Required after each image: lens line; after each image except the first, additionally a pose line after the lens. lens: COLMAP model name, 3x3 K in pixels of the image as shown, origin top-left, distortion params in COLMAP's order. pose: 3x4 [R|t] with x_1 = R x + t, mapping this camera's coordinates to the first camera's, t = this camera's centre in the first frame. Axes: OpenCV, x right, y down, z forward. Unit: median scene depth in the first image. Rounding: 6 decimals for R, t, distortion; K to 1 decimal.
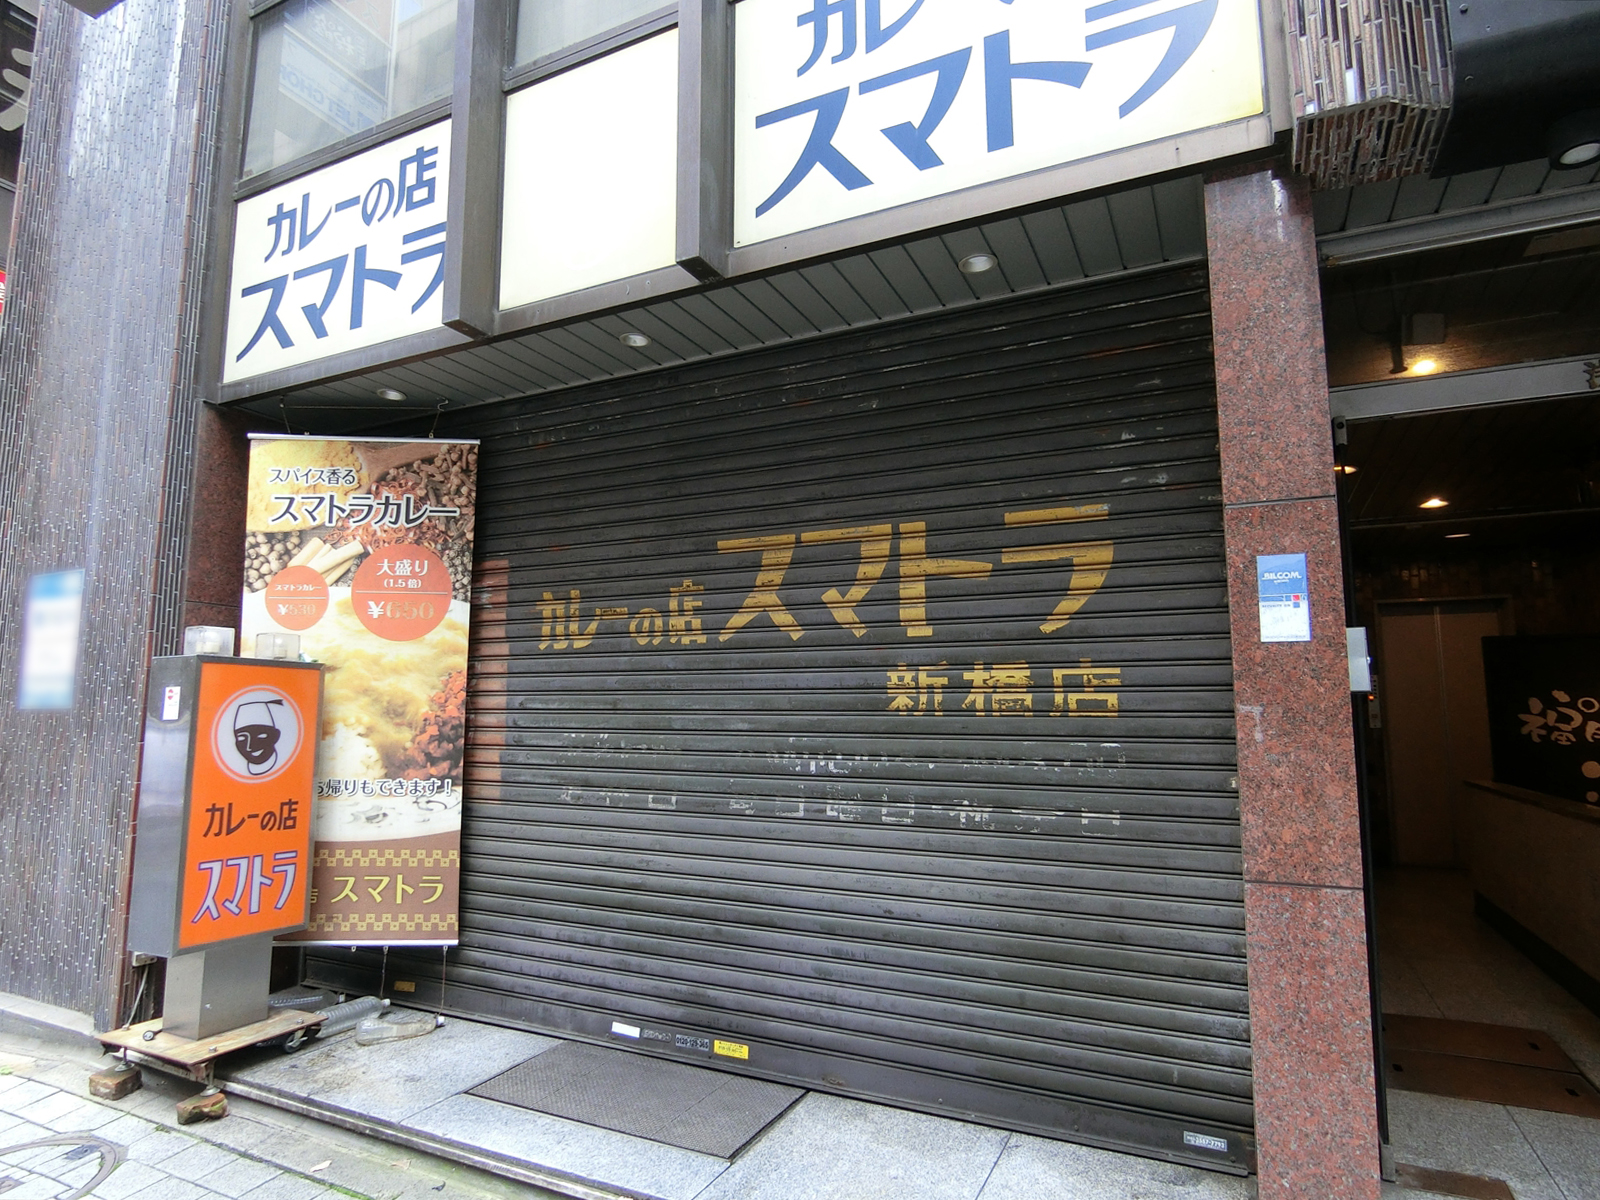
lens RADIAL K [[939.3, 0, 796.6], [0, 939.3, 602.7], [0, 0, 1]] dist [-0.011109, 0.004114]
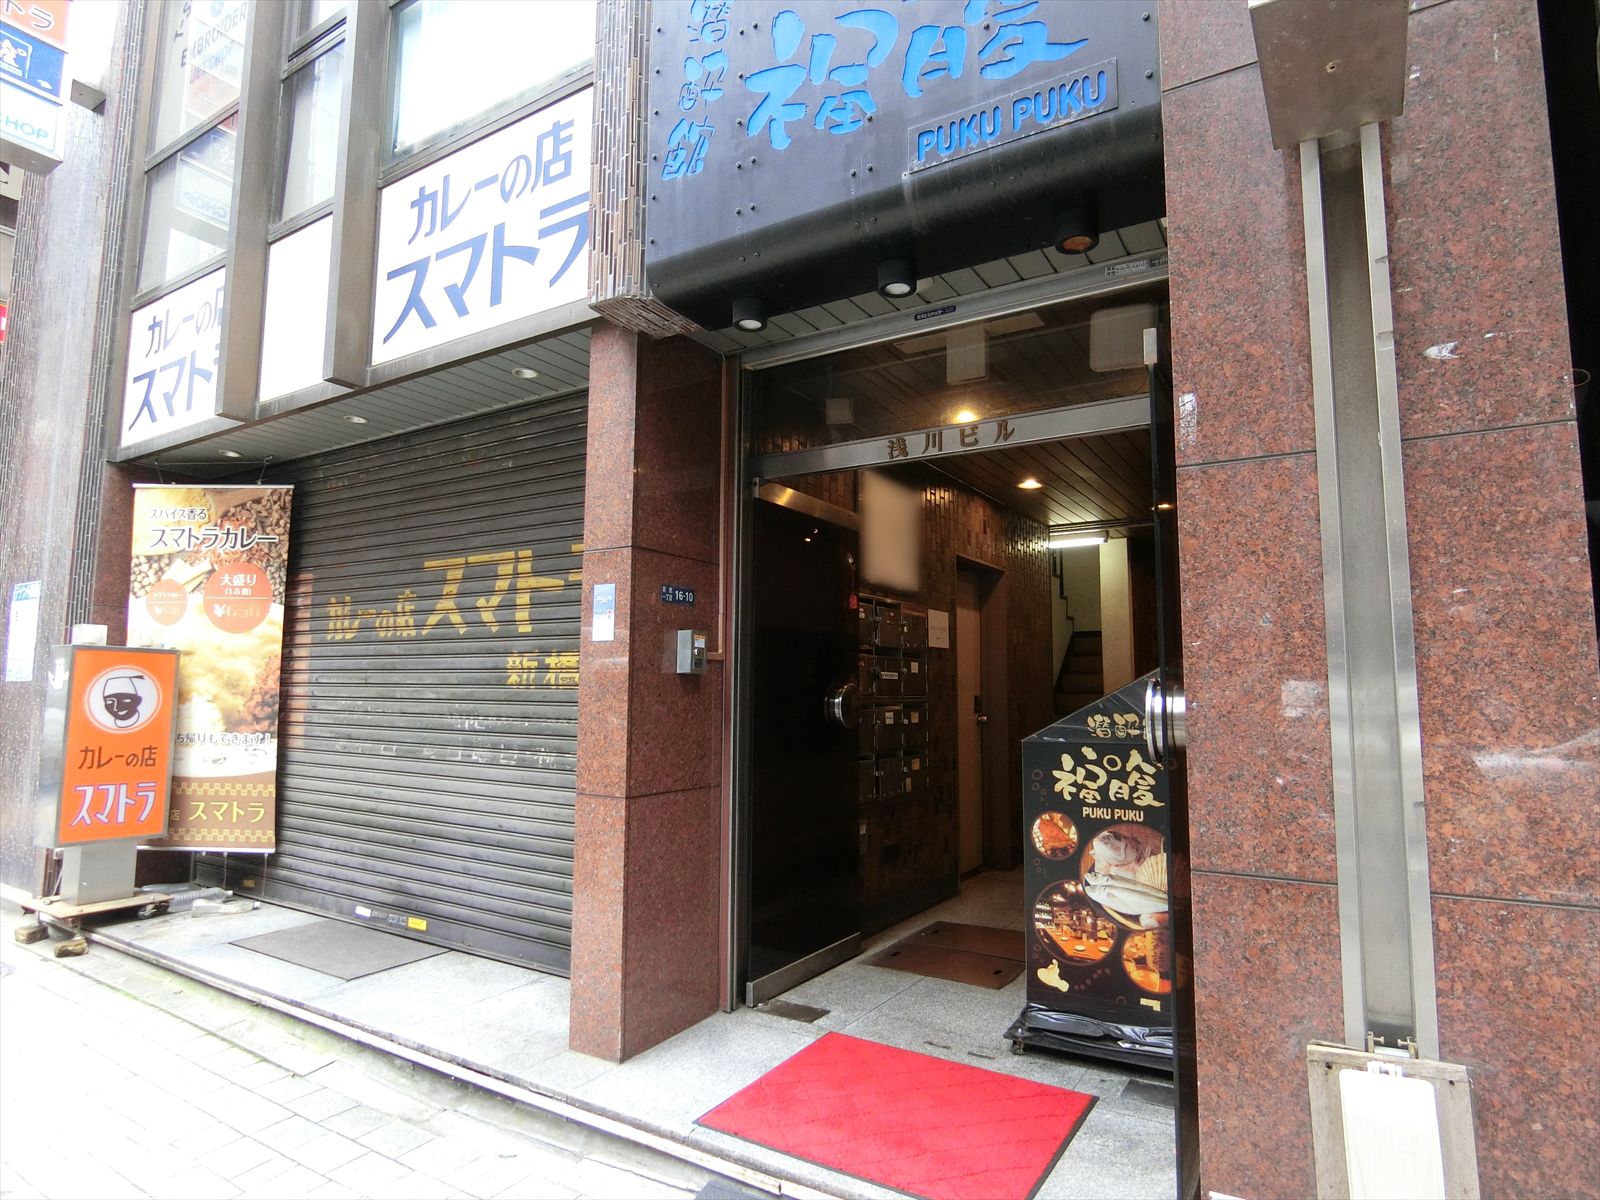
lens RADIAL K [[939.3, 0, 806.2], [0, 939.3, 599.5], [0, 0, 1]] dist [-0.011109, 0.004114]
pose [[0.994019, -0.005055, -0.109093, 0.622912], [0.007267, 0.999776, 0.019884, -0.033622], [0.108968, -0.020557, 0.993833, -0.306817]]
